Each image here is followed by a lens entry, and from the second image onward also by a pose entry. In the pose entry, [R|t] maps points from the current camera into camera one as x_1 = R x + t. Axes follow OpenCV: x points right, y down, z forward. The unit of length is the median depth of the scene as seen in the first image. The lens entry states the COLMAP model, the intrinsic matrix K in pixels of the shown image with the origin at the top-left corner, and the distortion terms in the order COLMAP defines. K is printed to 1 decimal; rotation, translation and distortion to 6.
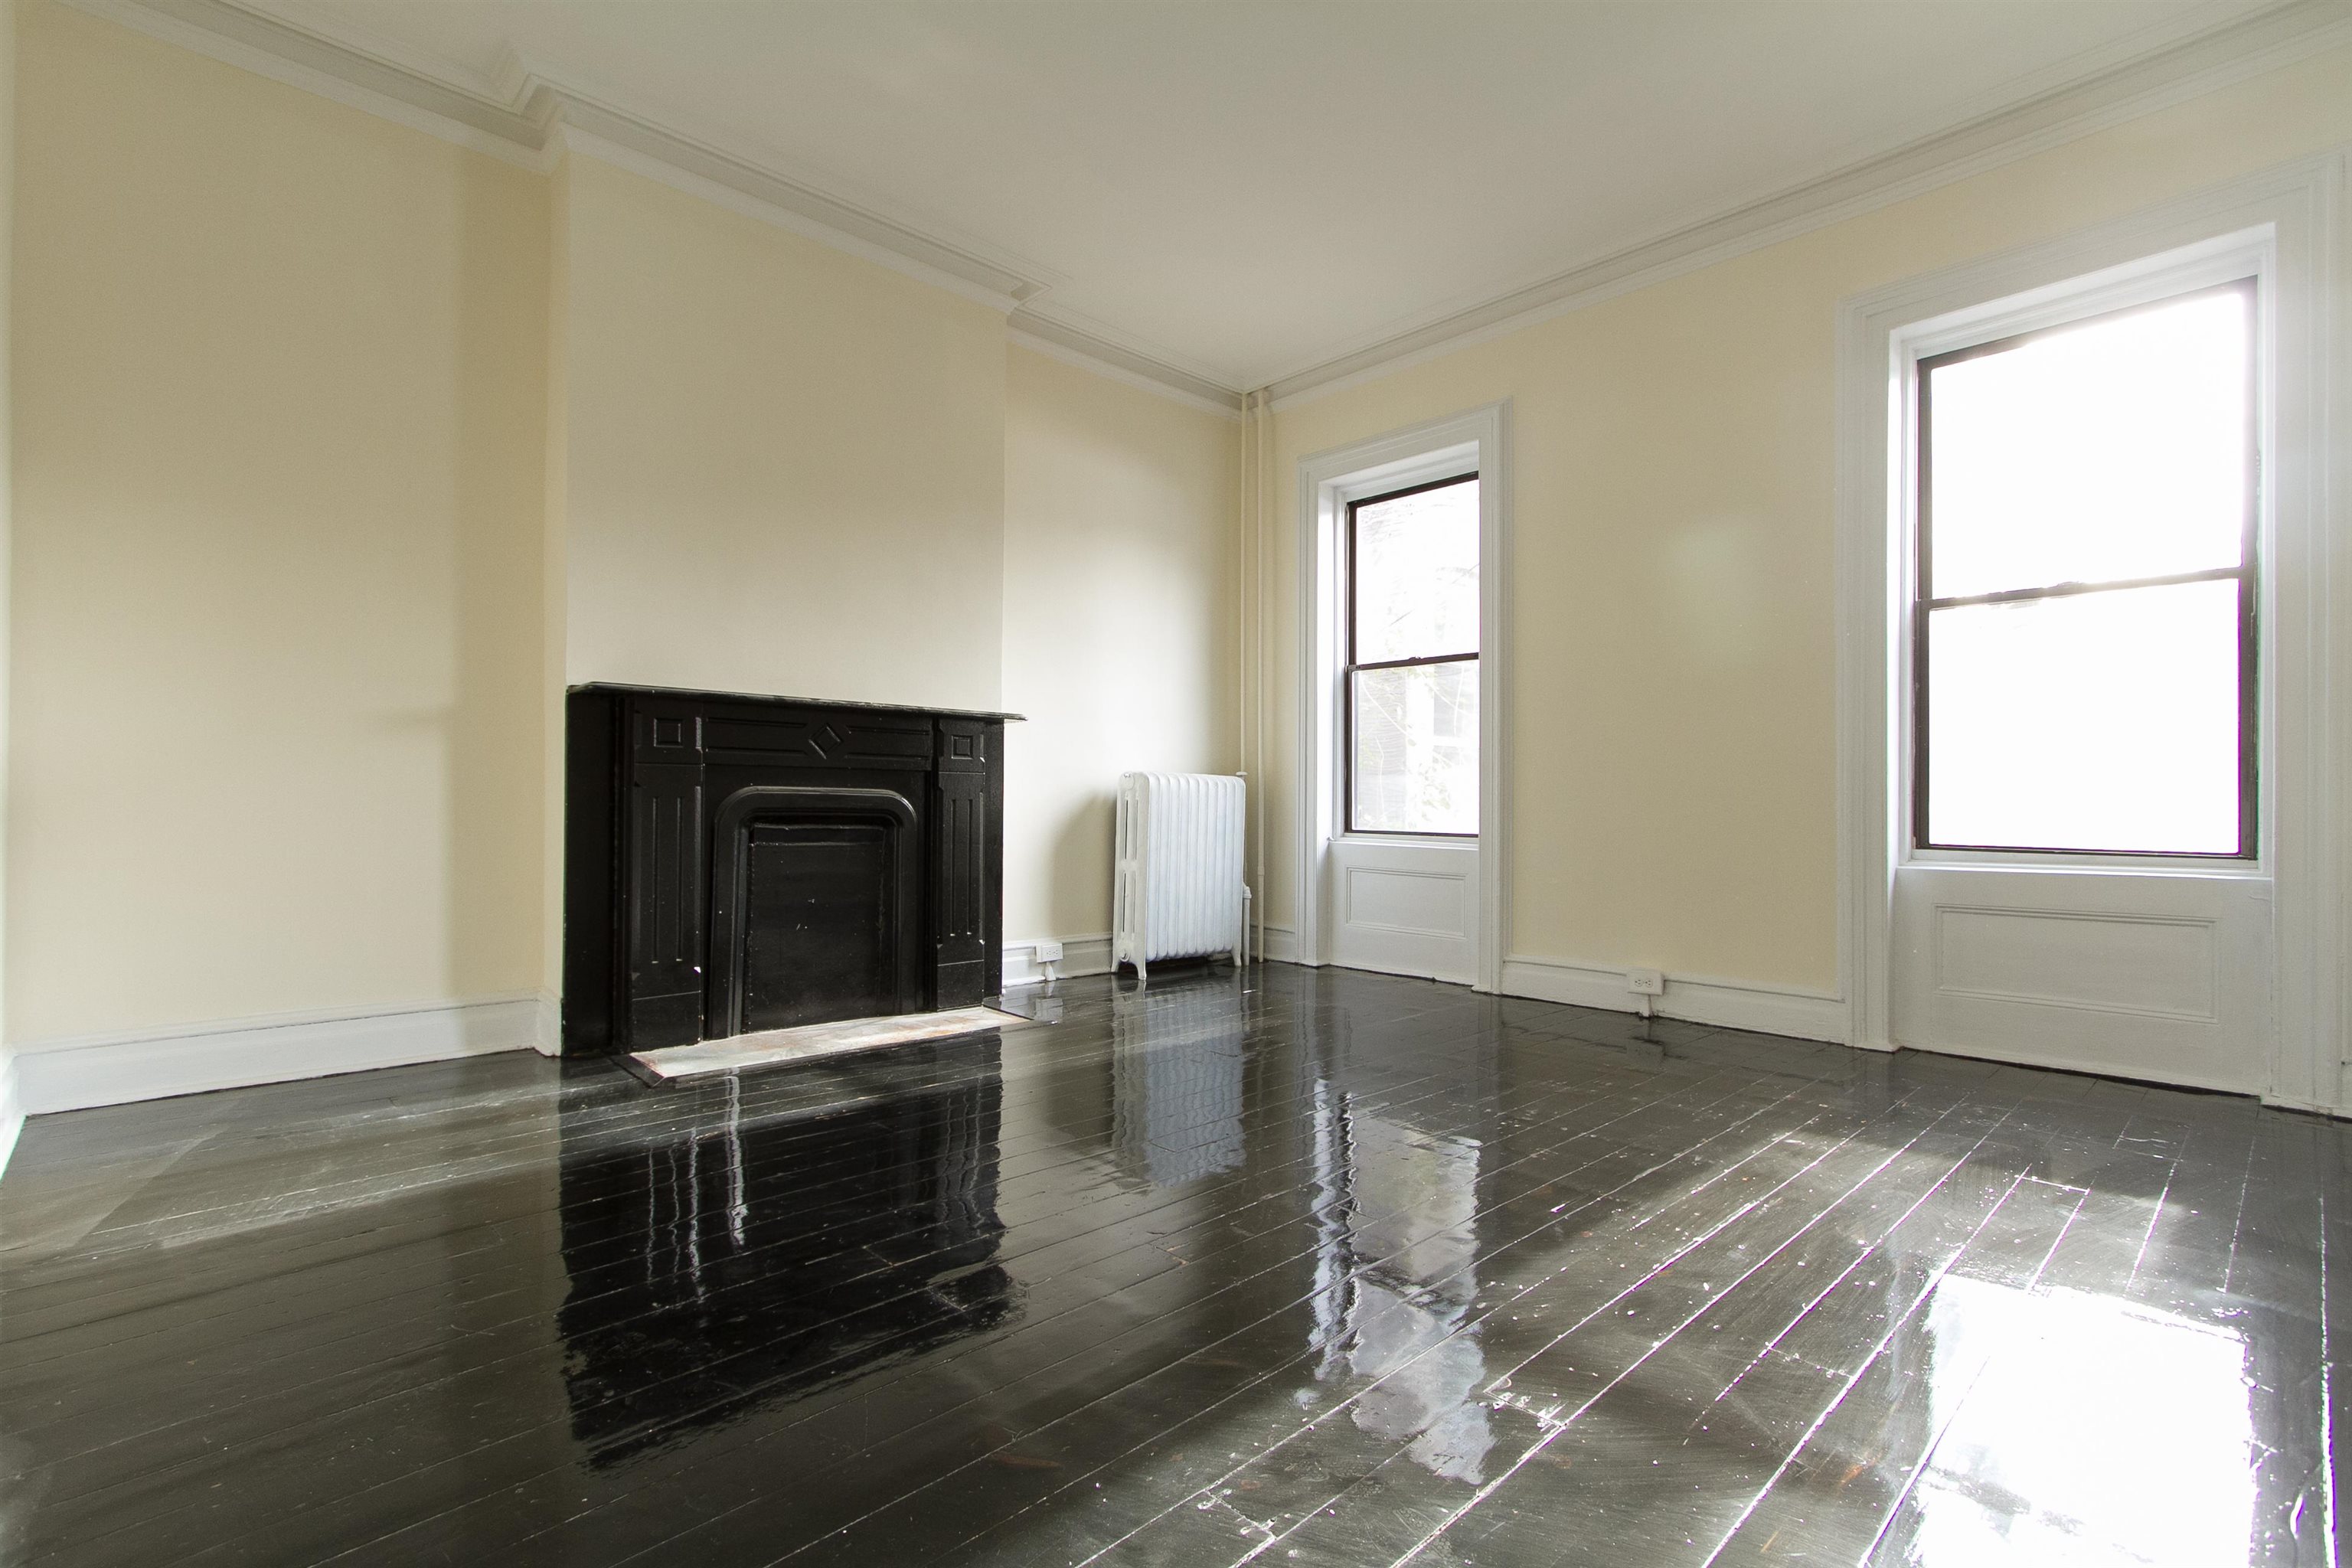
lens RADIAL K [[1077.9, 0, 1176.1], [0, 1077.9, 784.3], [0, 0, 1]] dist [-0.003840, -0.000056]
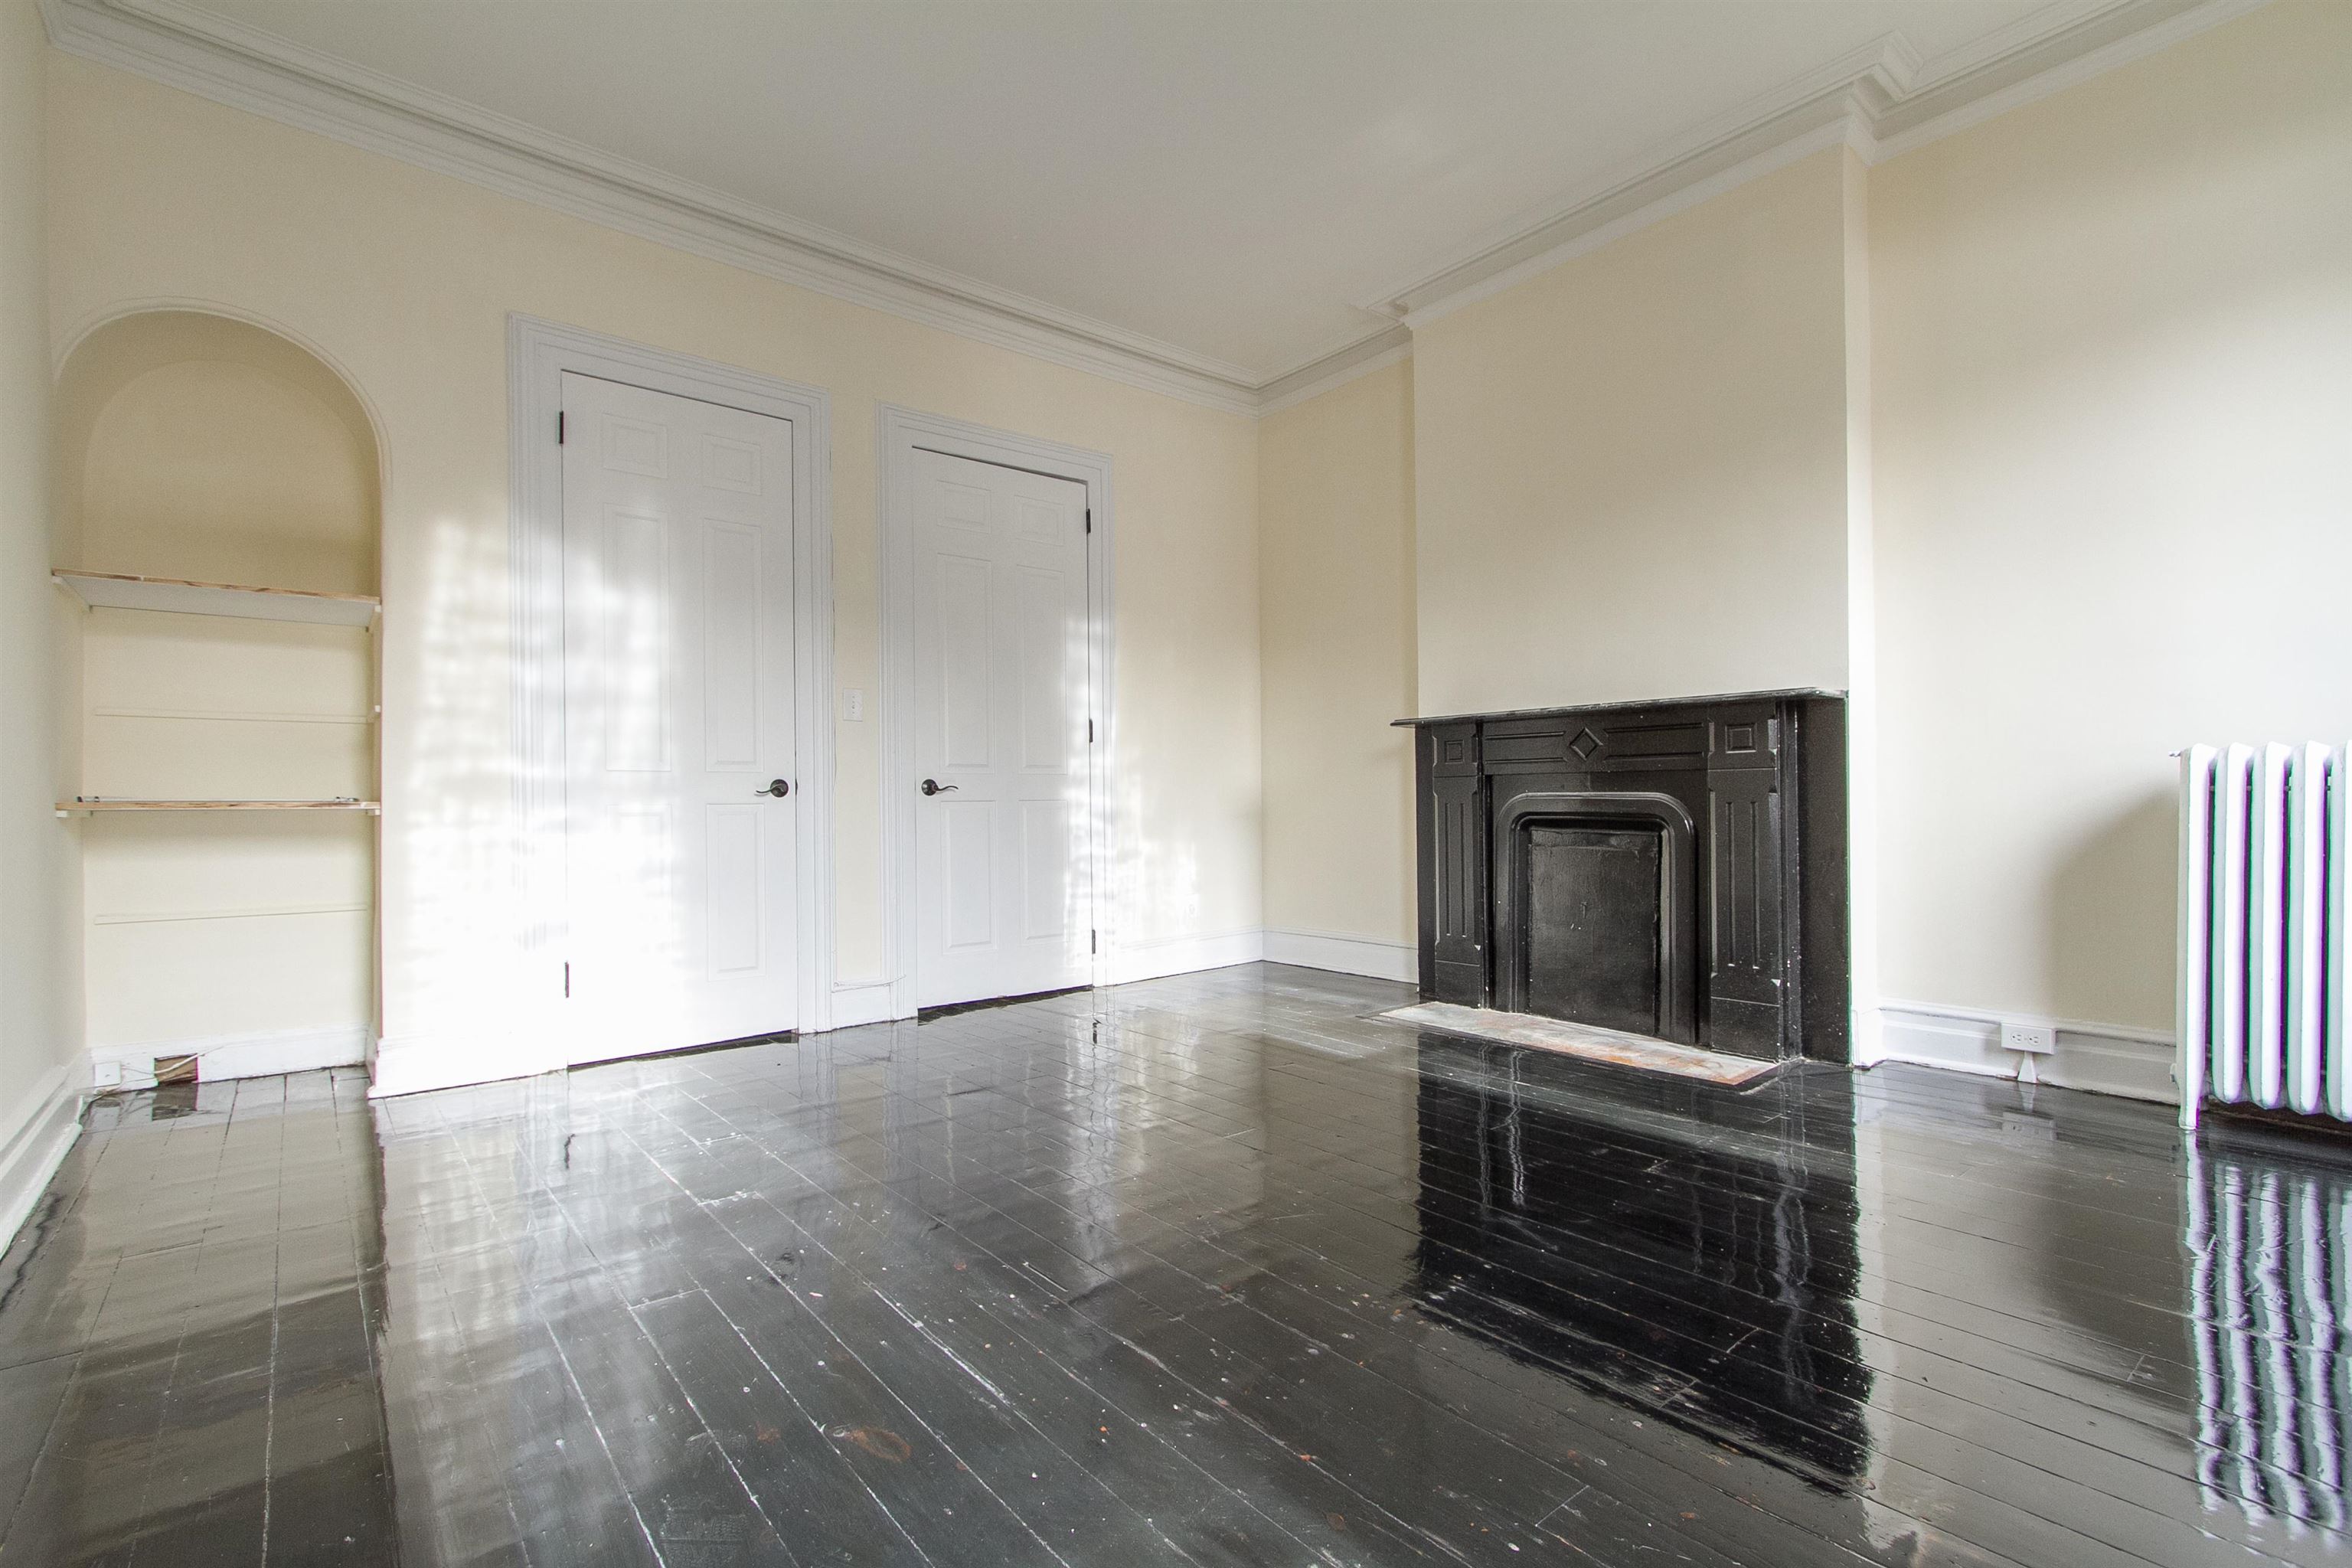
lens RADIAL K [[1077.9, 0, 1177.2], [0, 1077.9, 806.5], [0, 0, 1]] dist [-0.003840, -0.000056]
pose [[-0.073465, -0.007944, -0.997266, 0.650093], [0.018200, 0.999791, -0.009305, 0.017536], [0.997132, -0.018834, -0.073305, 0.632795]]
